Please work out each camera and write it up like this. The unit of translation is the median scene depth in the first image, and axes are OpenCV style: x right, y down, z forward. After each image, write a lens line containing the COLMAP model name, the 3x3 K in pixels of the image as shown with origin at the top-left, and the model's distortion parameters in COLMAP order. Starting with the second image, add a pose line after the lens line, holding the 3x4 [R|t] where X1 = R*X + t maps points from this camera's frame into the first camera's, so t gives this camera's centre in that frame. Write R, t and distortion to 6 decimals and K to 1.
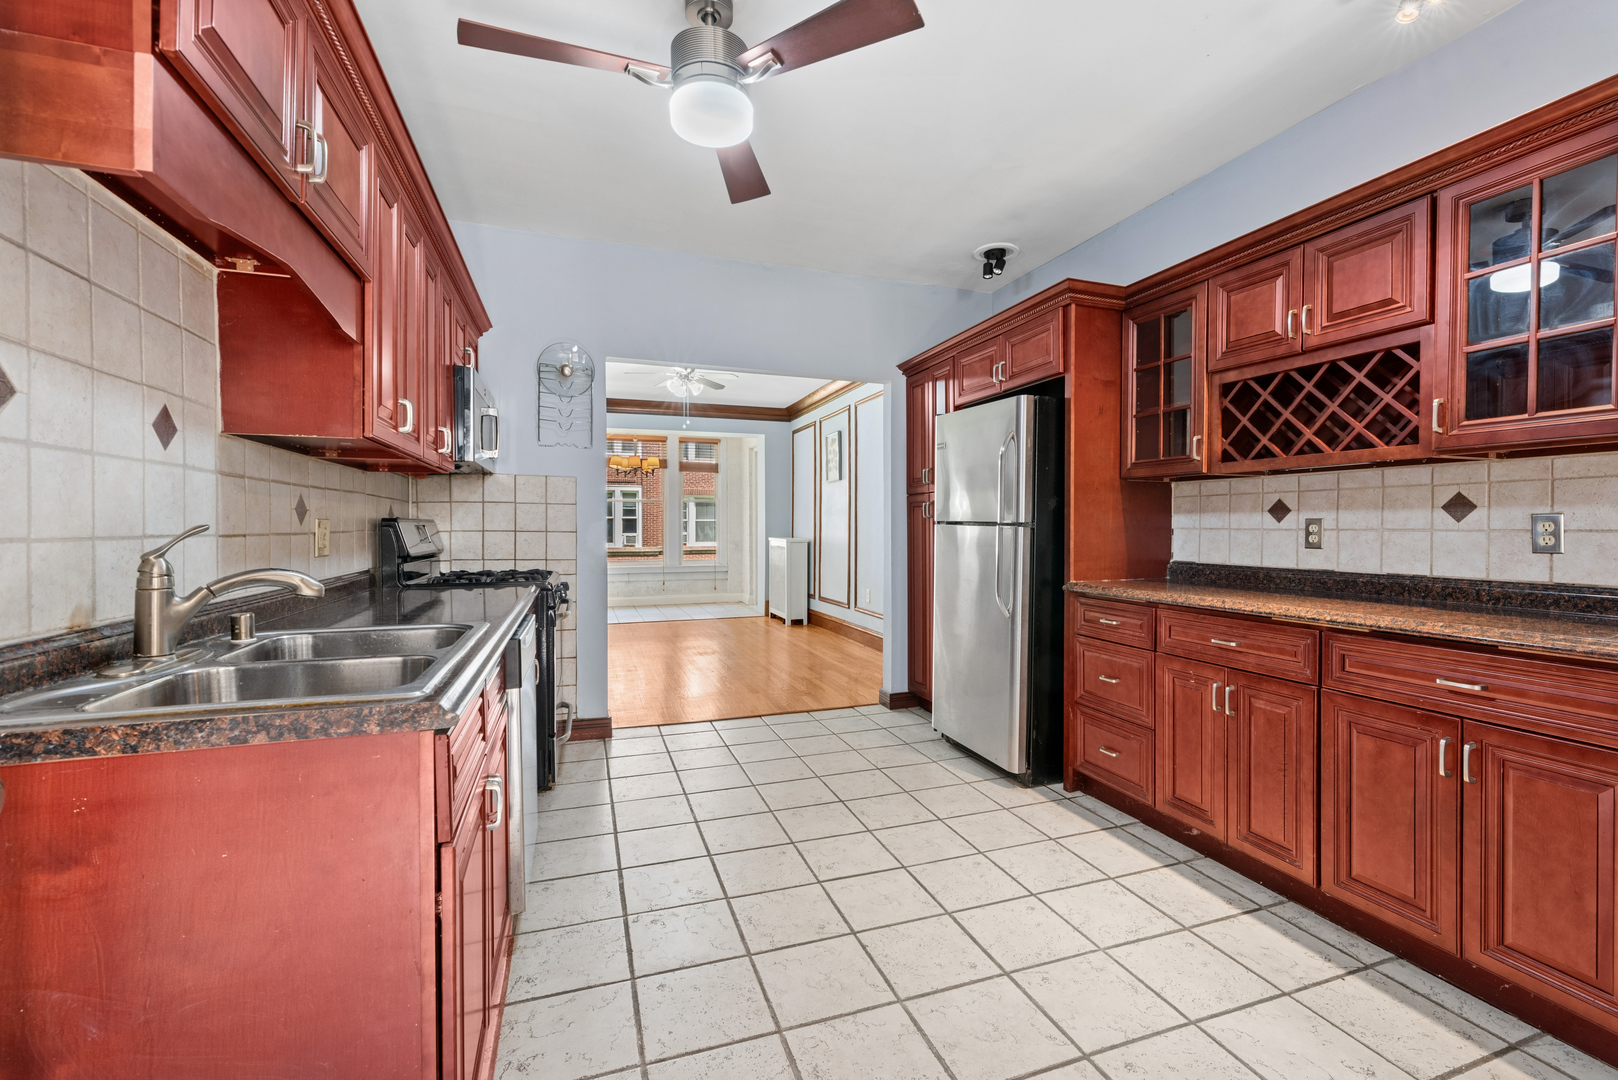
lens RADIAL K [[695.1, 0, 812.9], [0, 695.1, 532.6], [0, 0, 1]] dist [0.000278, -0.001150]
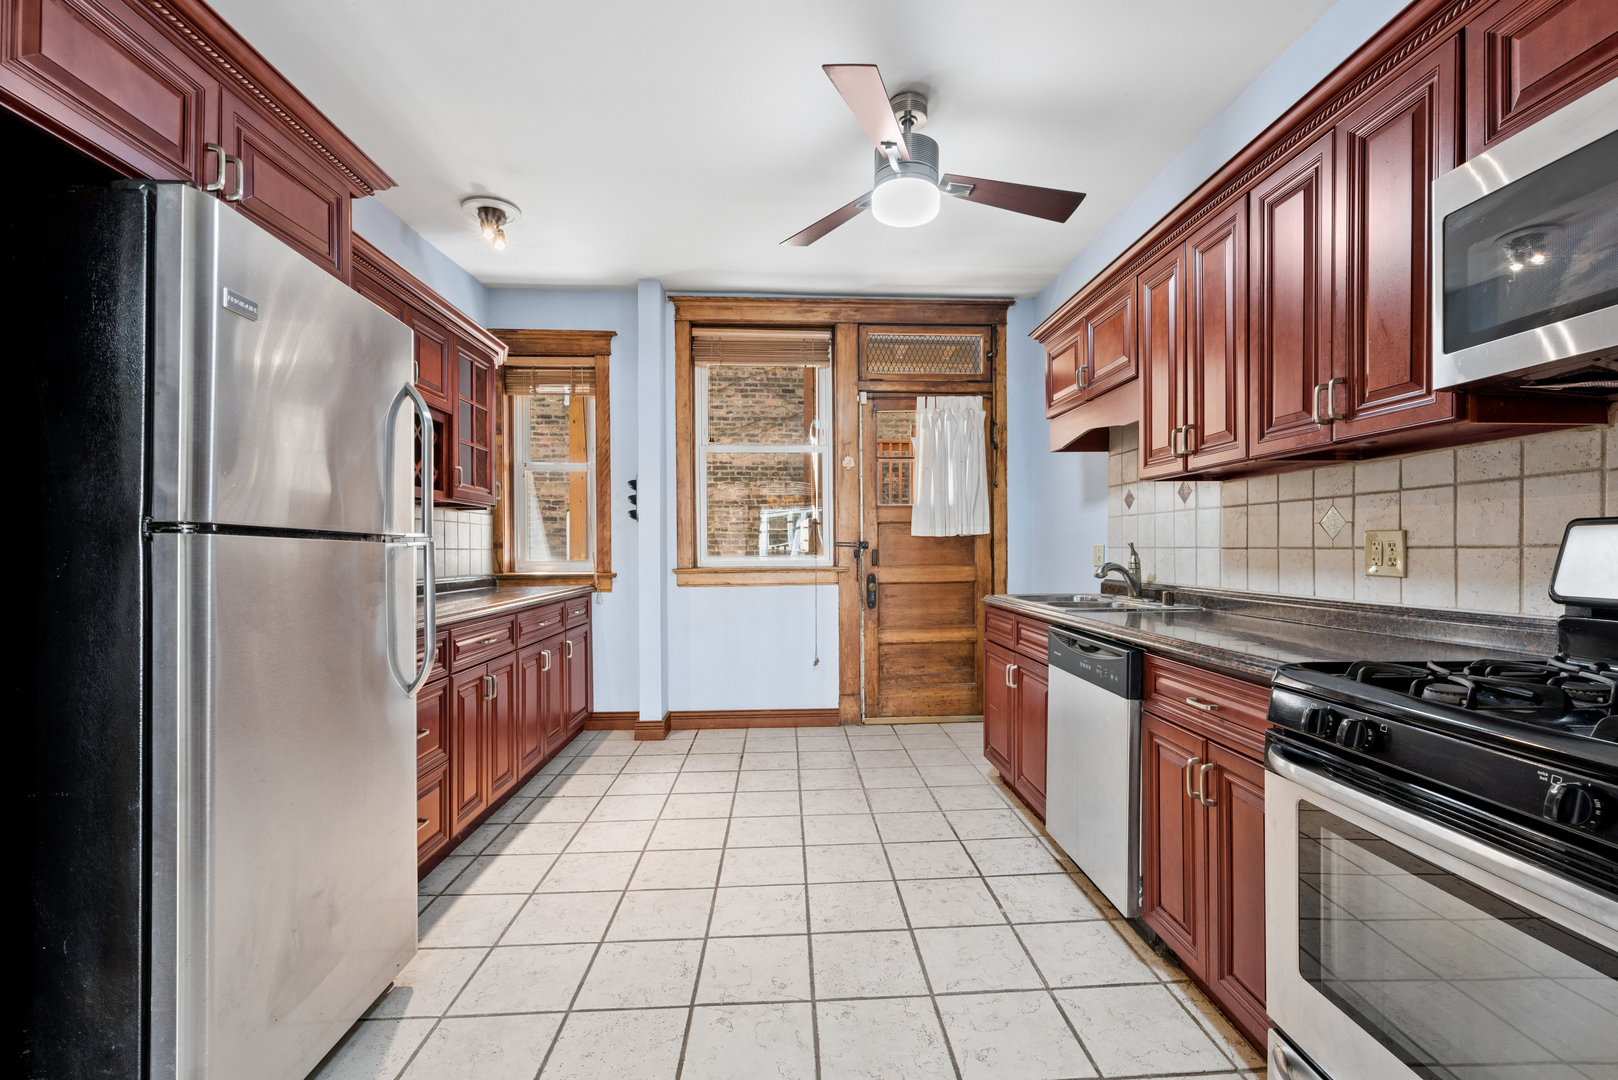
lens RADIAL K [[695.1, 0, 812.3], [0, 695.1, 545.4], [0, 0, 1]] dist [0.000278, -0.001150]
pose [[-0.961260, 0.019543, 0.274951, -0.319916], [0.021452, 0.999762, 0.003936, -0.010548], [-0.274809, 0.009682, -0.961450, 2.112864]]
